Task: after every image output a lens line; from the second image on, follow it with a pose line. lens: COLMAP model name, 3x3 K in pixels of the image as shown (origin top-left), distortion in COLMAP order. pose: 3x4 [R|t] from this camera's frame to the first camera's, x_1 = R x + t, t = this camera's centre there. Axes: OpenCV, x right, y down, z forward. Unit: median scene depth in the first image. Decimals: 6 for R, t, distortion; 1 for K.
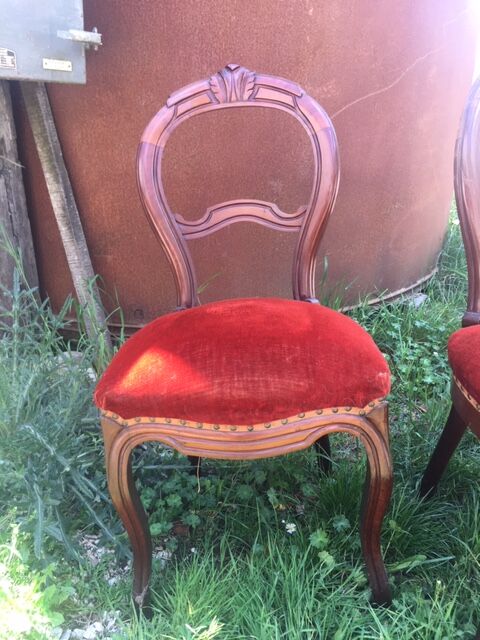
lens RADIAL K [[544.4, 0, 239.6], [0, 544.4, 320.6], [0, 0, 1]] dist [0.076324, -0.096984]
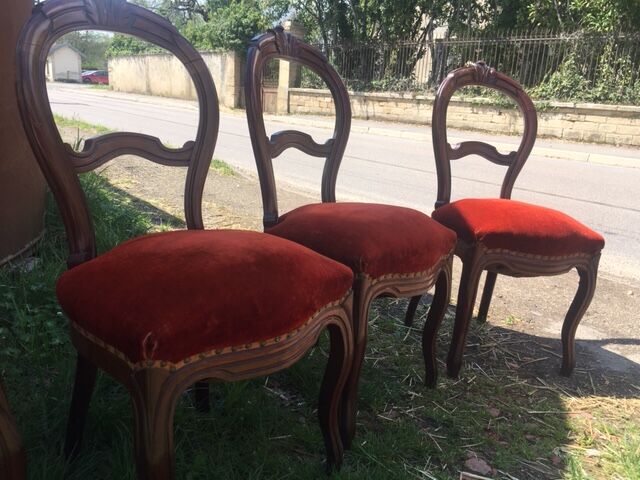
lens RADIAL K [[544.4, 0, 322.0], [0, 544.4, 239.0], [0, 0, 1]] dist [0.076324, -0.096984]
pose [[0.688379, -0.166735, 0.705928, 0.026301], [0.225053, 0.974288, 0.010662, 0.042473], [-0.689555, 0.151532, 0.708204, -0.017294]]
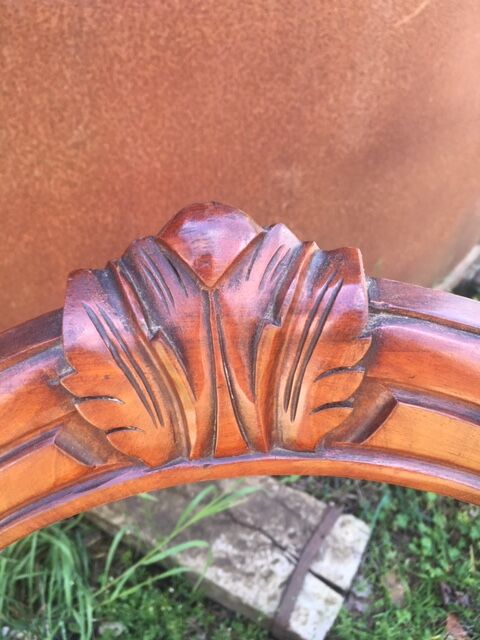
lens RADIAL K [[544.4, 0, 236.9], [0, 544.4, 312.5], [0, 0, 1]] dist [0.076324, -0.096984]
pose [[0.994744, -0.078357, 0.065913, -0.015456], [0.044442, 0.910332, 0.411486, -0.505403], [-0.092246, -0.406394, 0.909029, 0.877521]]
